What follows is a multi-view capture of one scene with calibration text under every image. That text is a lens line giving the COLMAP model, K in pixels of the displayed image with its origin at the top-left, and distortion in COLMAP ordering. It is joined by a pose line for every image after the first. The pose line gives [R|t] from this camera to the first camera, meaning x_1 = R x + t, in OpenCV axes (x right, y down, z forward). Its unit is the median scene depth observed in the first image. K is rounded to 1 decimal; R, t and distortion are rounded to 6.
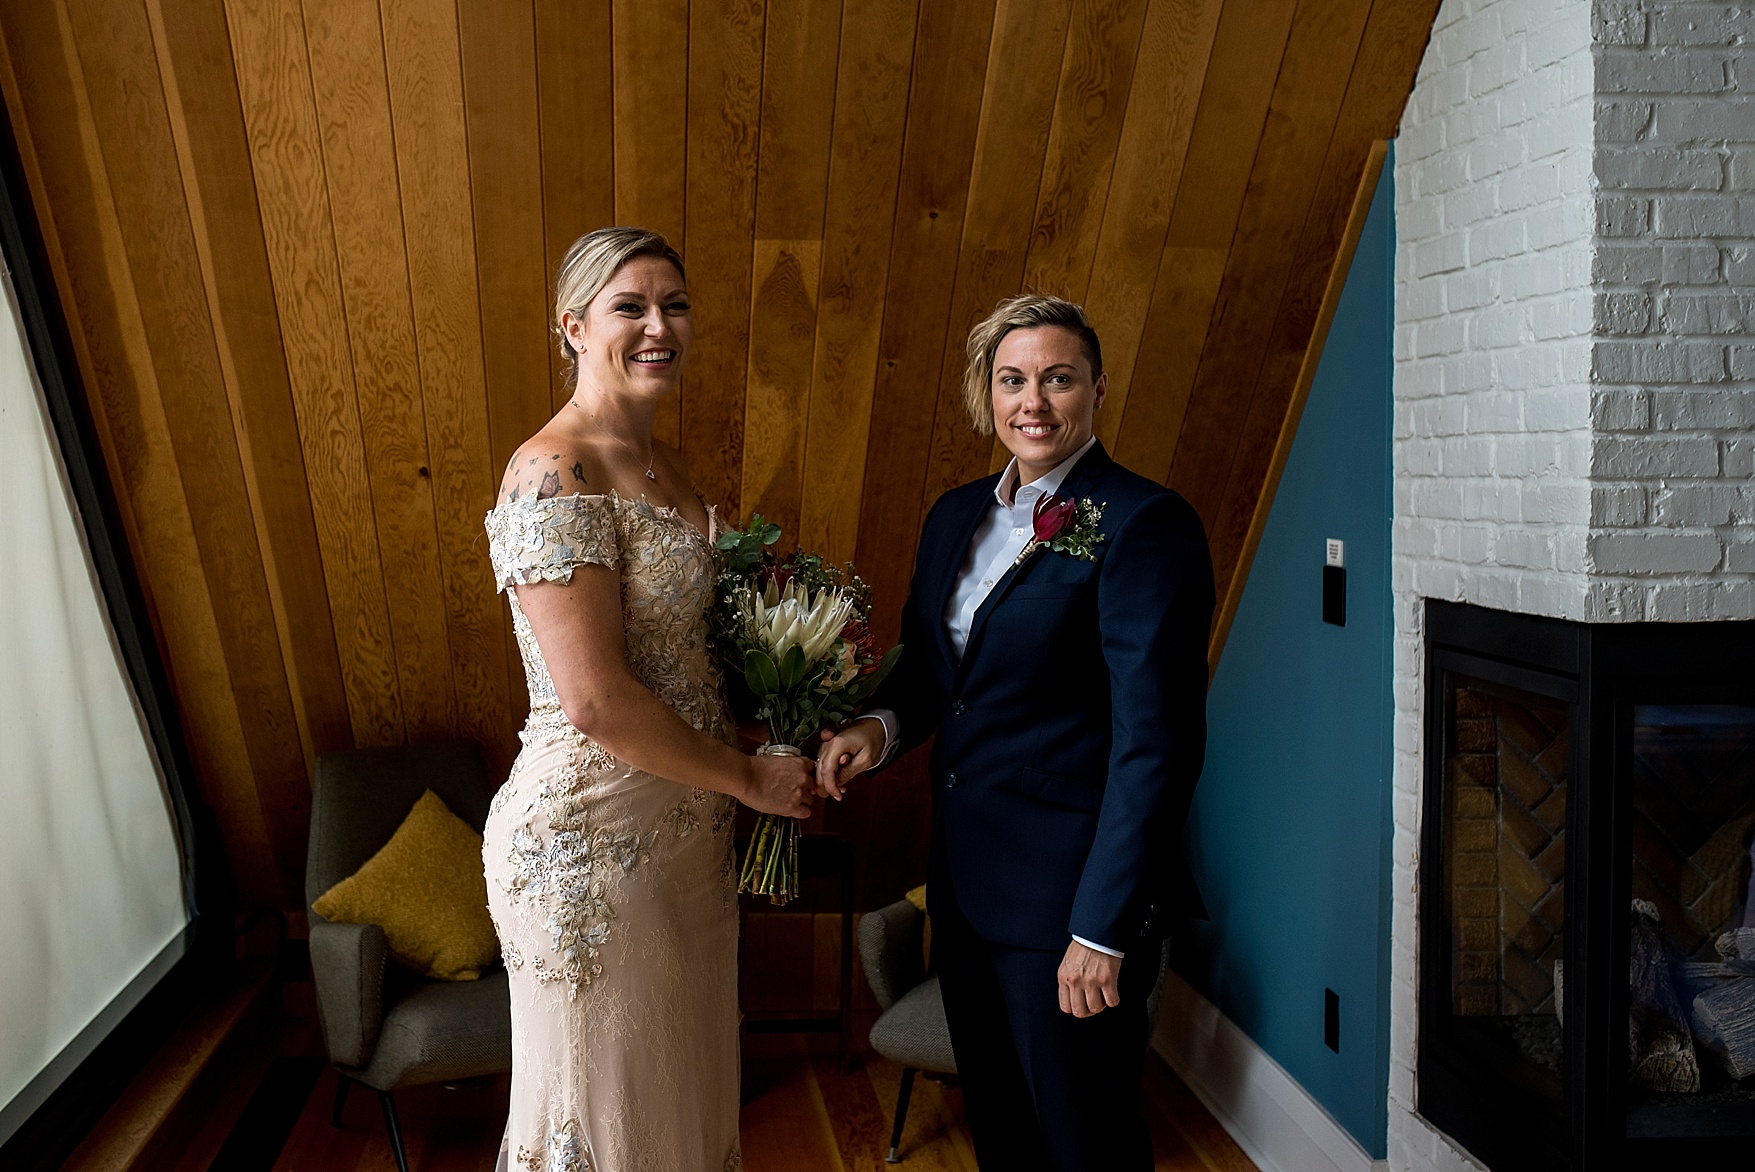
lens RADIAL K [[1952.8, 0, 738.1], [0, 1952.8, 513.3], [0, 0, 1]] dist [-0.068340, 0.102408]
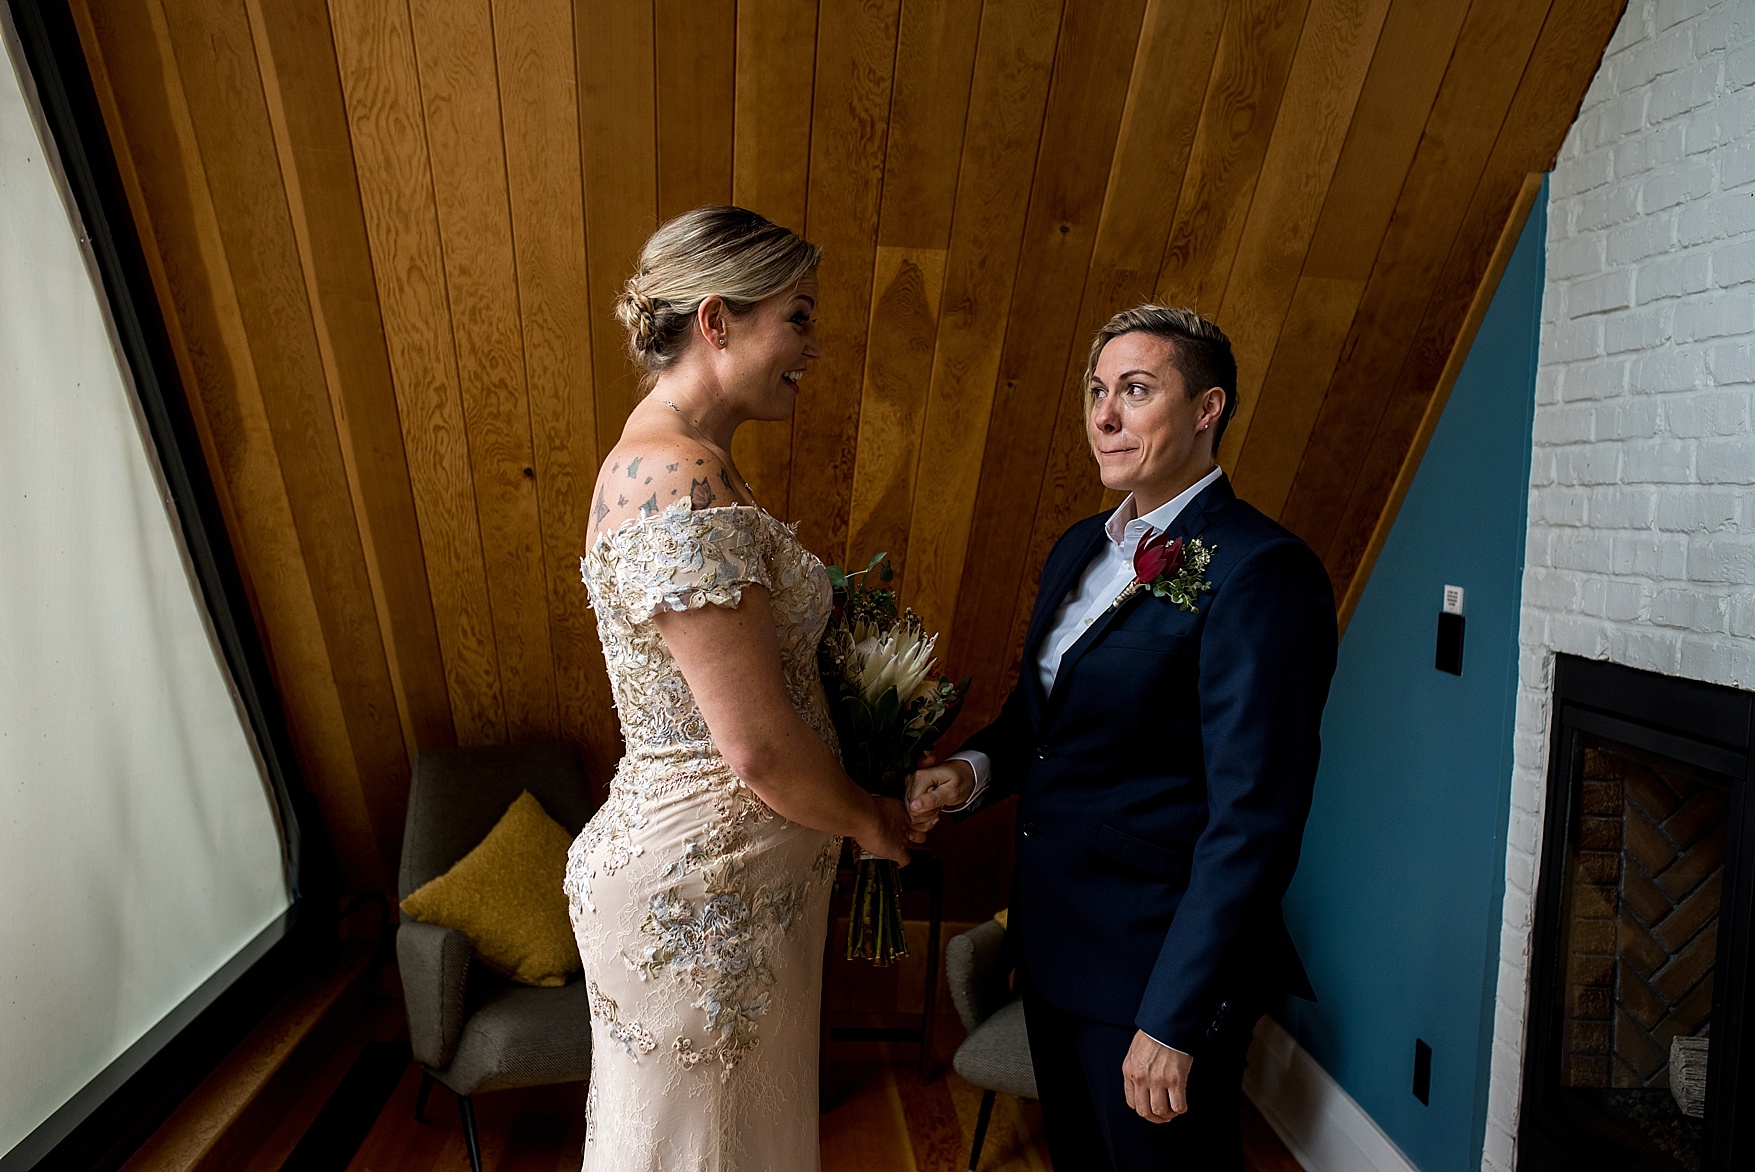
lens RADIAL K [[1679.7, 0, 874.5], [0, 1679.7, 586.2], [0, 0, 1]] dist [-0.067080, 0.097845]
pose [[0.998717, 0.047316, 0.018053, 0.000206], [-0.047879, 0.998337, 0.032107, 0.000481], [-0.016504, -0.032930, 0.999321, 0.173510]]
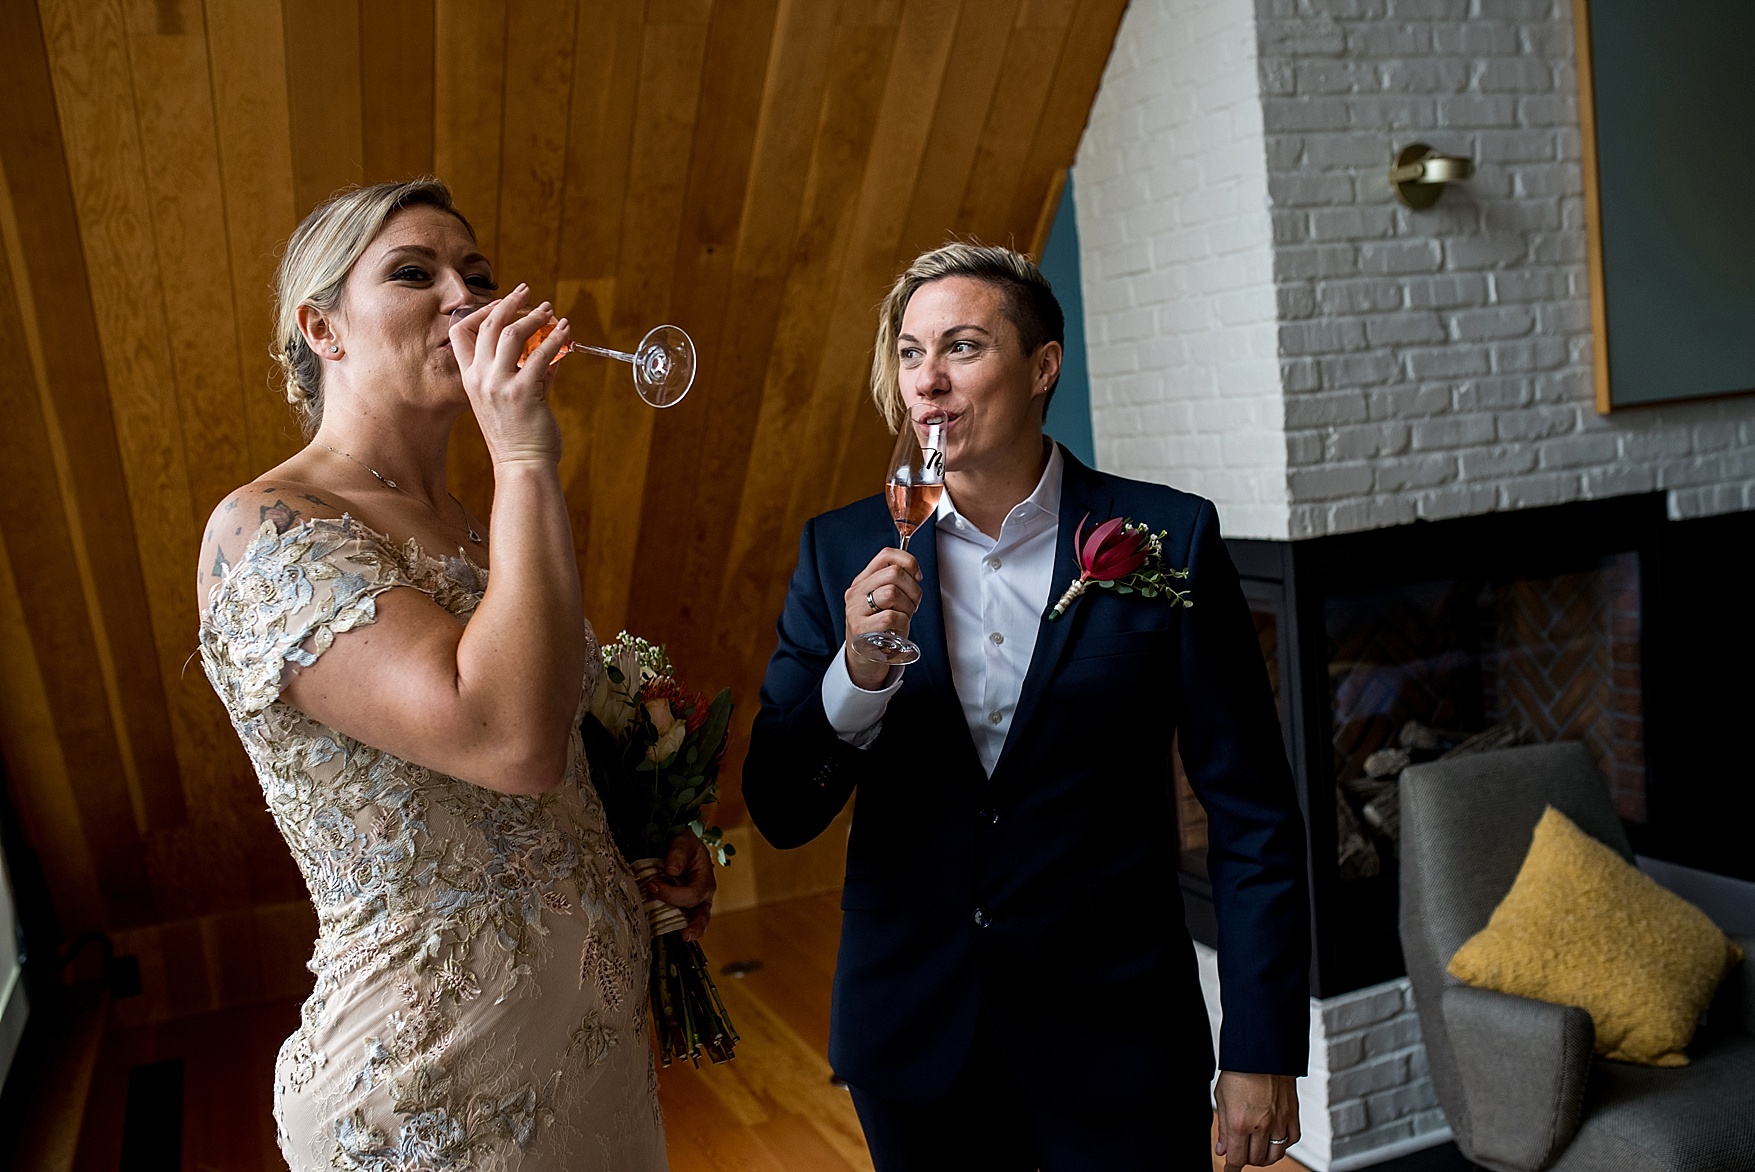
lens RADIAL K [[1682.4, 0, 874.0], [0, 1682.4, 586.5], [0, 0, 1]] dist [-0.064573, 0.091806]
pose [[0.943104, -0.118198, 0.310779, -0.144723], [0.098331, 0.992022, 0.078892, -0.023074], [-0.317625, -0.043844, 0.947202, 0.008310]]
